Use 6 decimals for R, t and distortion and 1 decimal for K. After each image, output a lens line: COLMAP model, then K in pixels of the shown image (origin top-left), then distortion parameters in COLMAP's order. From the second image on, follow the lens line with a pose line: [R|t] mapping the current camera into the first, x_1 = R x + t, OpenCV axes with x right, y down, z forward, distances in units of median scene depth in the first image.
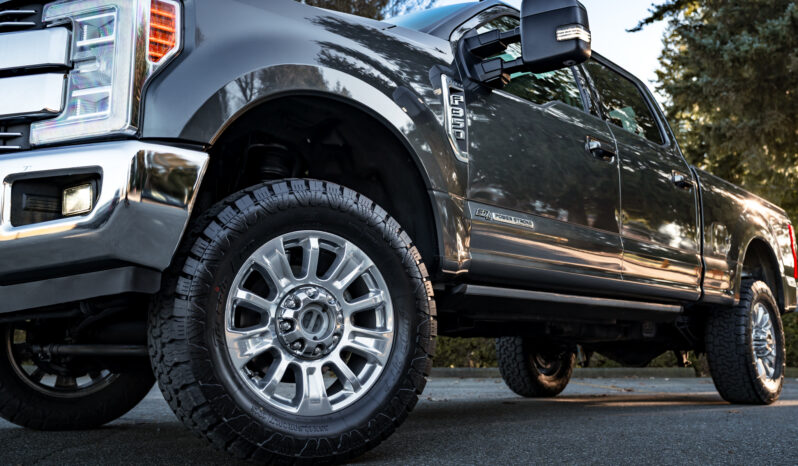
lens RADIAL K [[779.3, 0, 399.0], [0, 779.3, 233.0], [0, 0, 1]] dist [-0.002122, -0.004791]
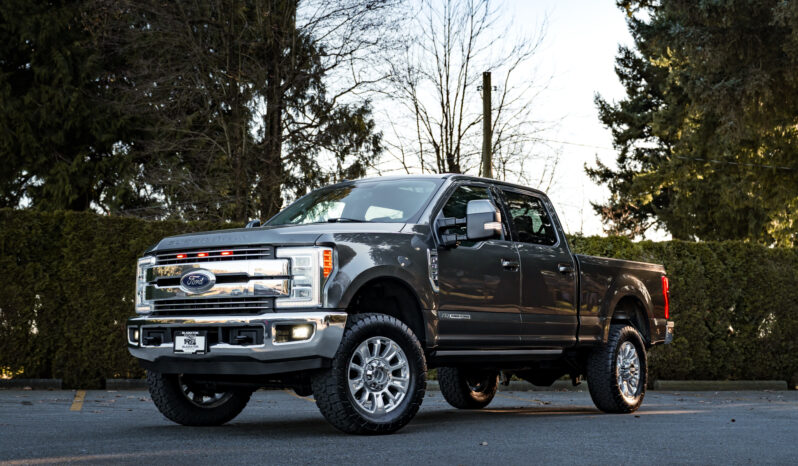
lens RADIAL K [[1146.6, 0, 399.0], [0, 1146.6, 233.0], [0, 0, 1]] dist [-0.002655, 0.066934]
pose [[0.993517, 0.015207, 0.112663, -0.421858], [-0.020989, 0.998513, 0.050316, -0.468569], [-0.111730, -0.052355, 0.992359, -2.315501]]
